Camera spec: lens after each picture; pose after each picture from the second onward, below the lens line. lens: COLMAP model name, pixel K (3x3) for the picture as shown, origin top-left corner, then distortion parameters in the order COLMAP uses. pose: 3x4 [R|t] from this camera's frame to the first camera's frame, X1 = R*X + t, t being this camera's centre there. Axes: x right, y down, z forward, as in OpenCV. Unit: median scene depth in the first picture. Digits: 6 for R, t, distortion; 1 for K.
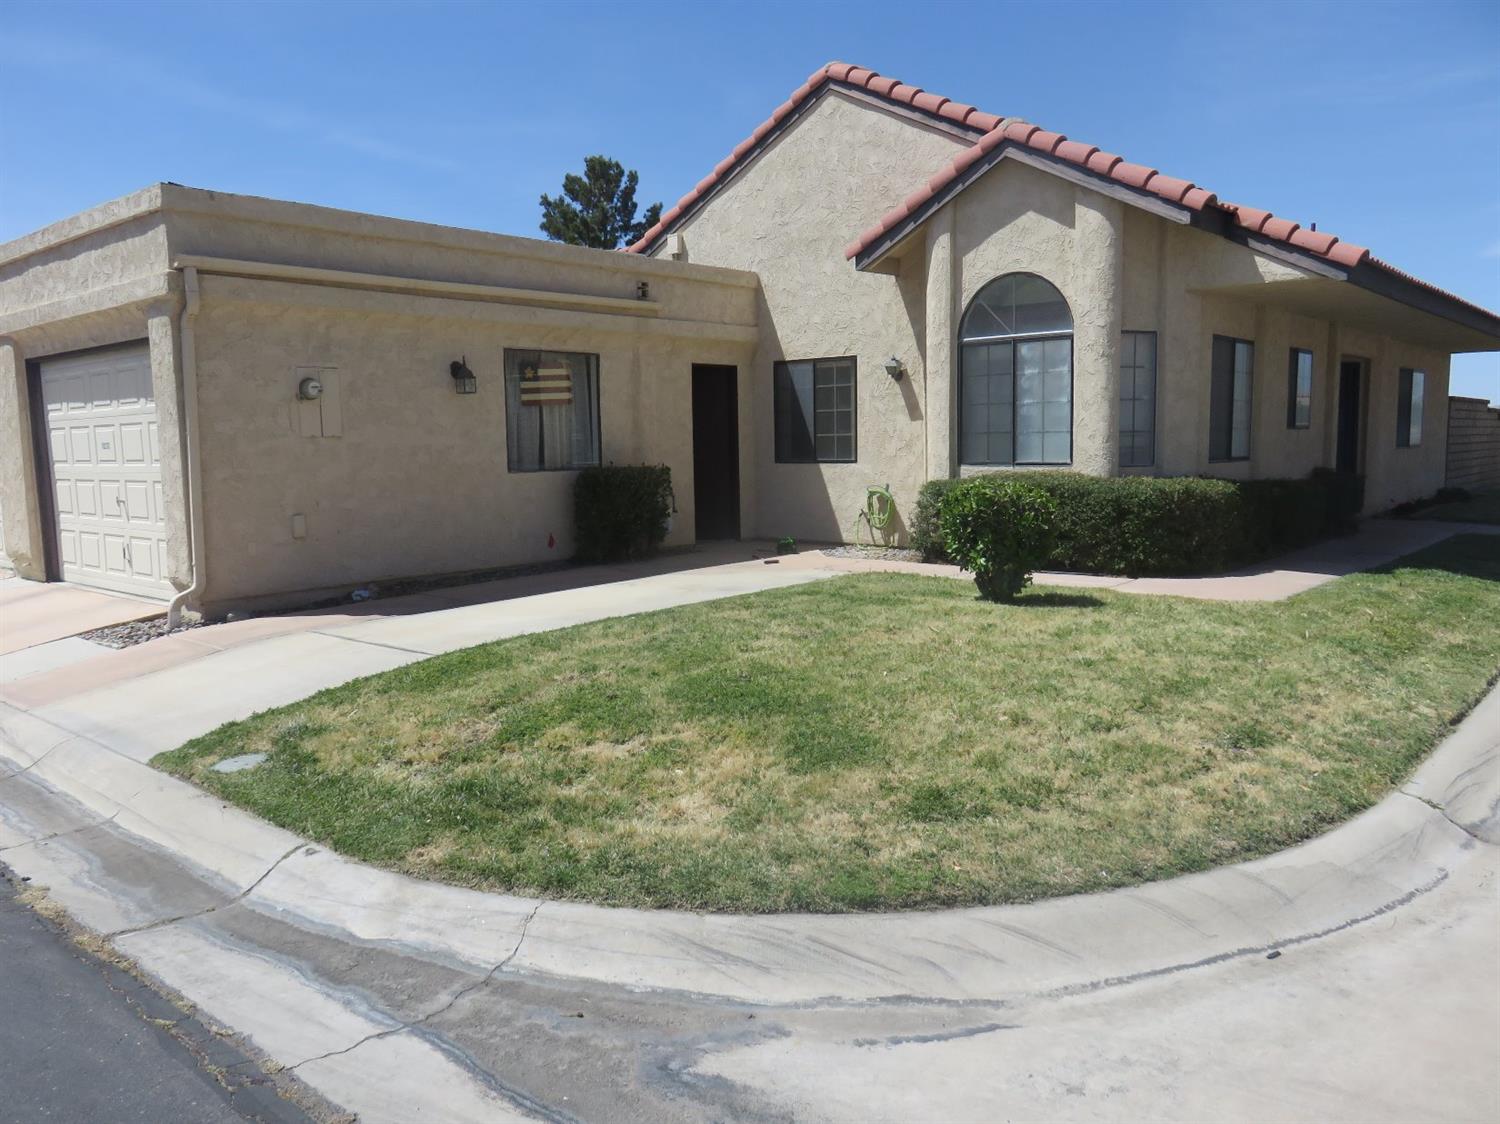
lens RADIAL K [[1130.3, 0, 753.0], [0, 1130.3, 568.1], [0, 0, 1]] dist [-0.005361, 0.005115]
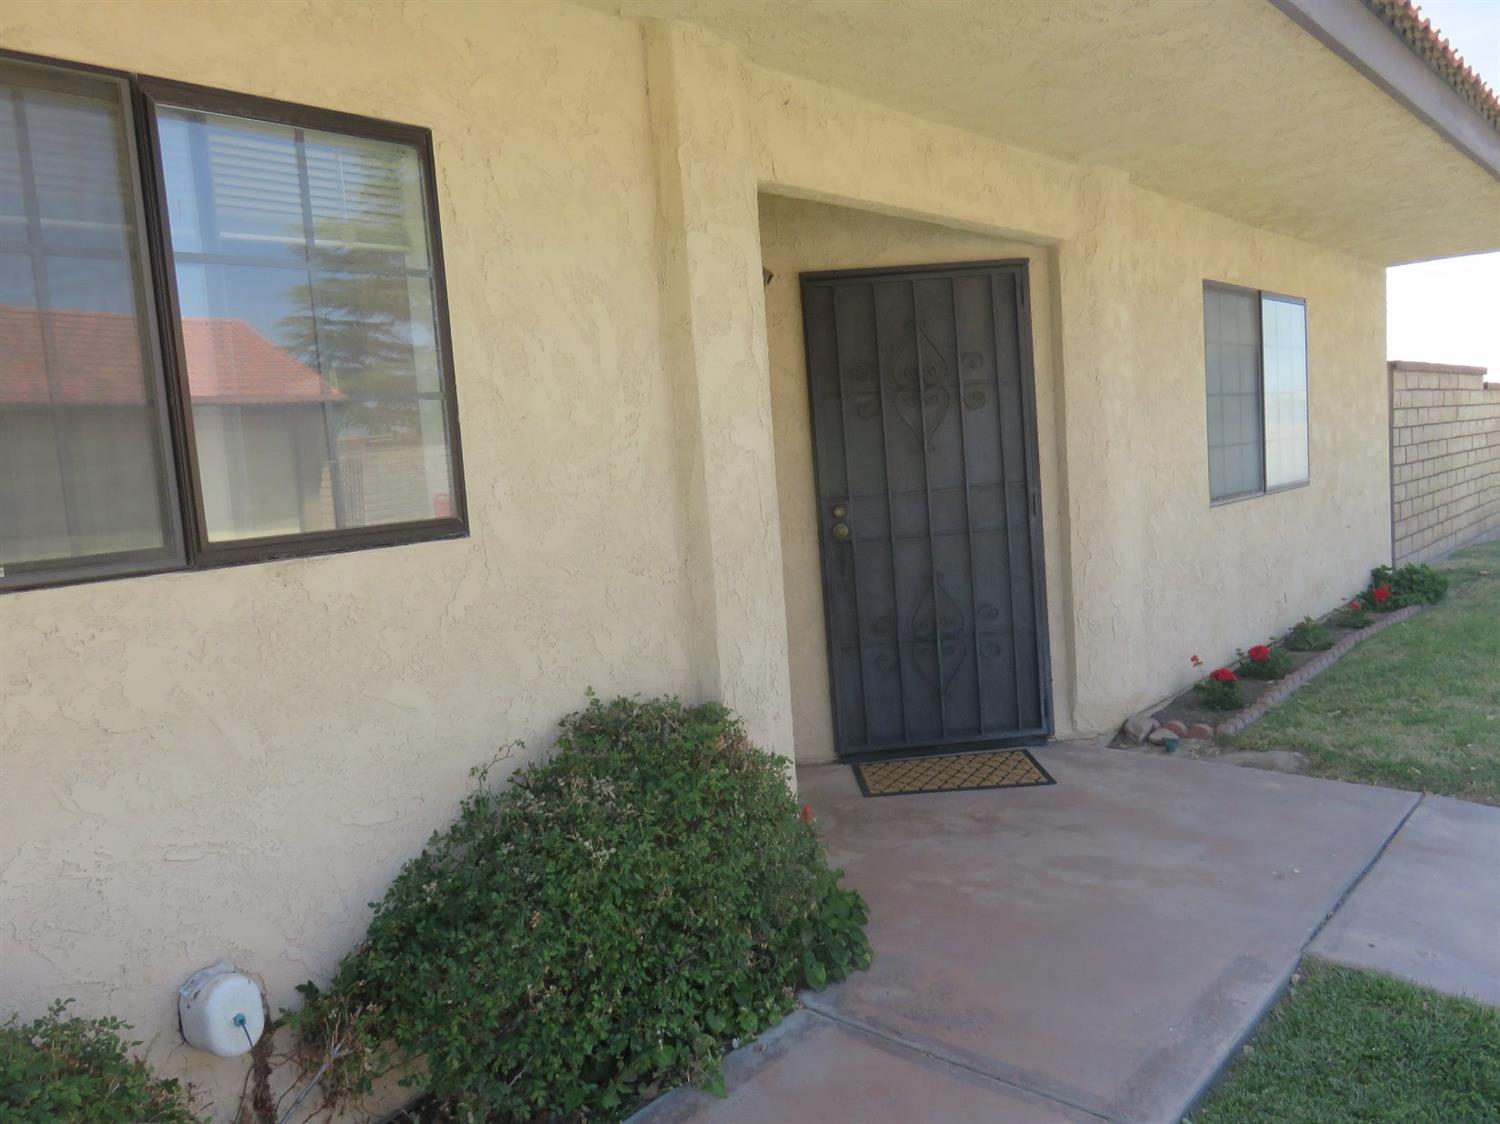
lens RADIAL K [[1130.3, 0, 753.0], [0, 1130.3, 568.1], [0, 0, 1]] dist [-0.005361, 0.005115]
pose [[0.998469, -0.052618, -0.017056, 0.364531], [0.052376, 0.998525, -0.014295, -0.075968], [0.017783, 0.013380, 0.999752, 0.542280]]
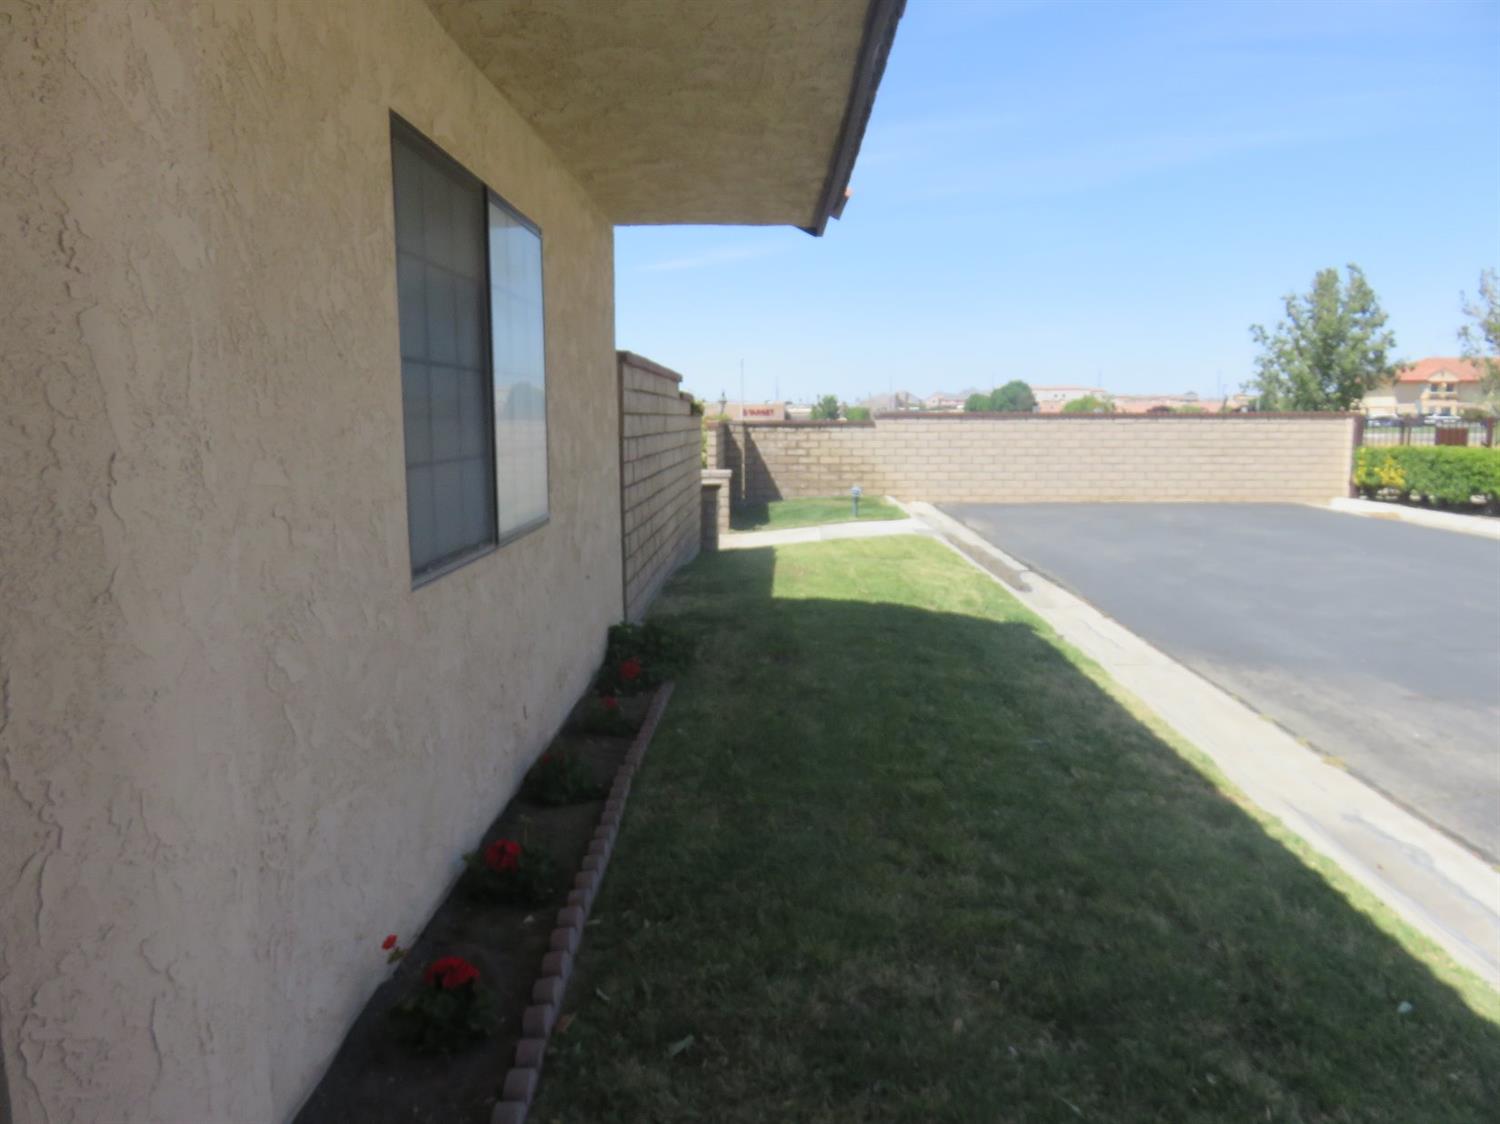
lens RADIAL K [[1130.3, 0, 753.0], [0, 1130.3, 568.1], [0, 0, 1]] dist [-0.005361, 0.005115]
pose [[0.771129, -0.073229, 0.632453, 0.424210], [0.064126, 0.997245, 0.037280, -0.095784], [-0.633441, 0.011808, 0.773701, 0.705654]]
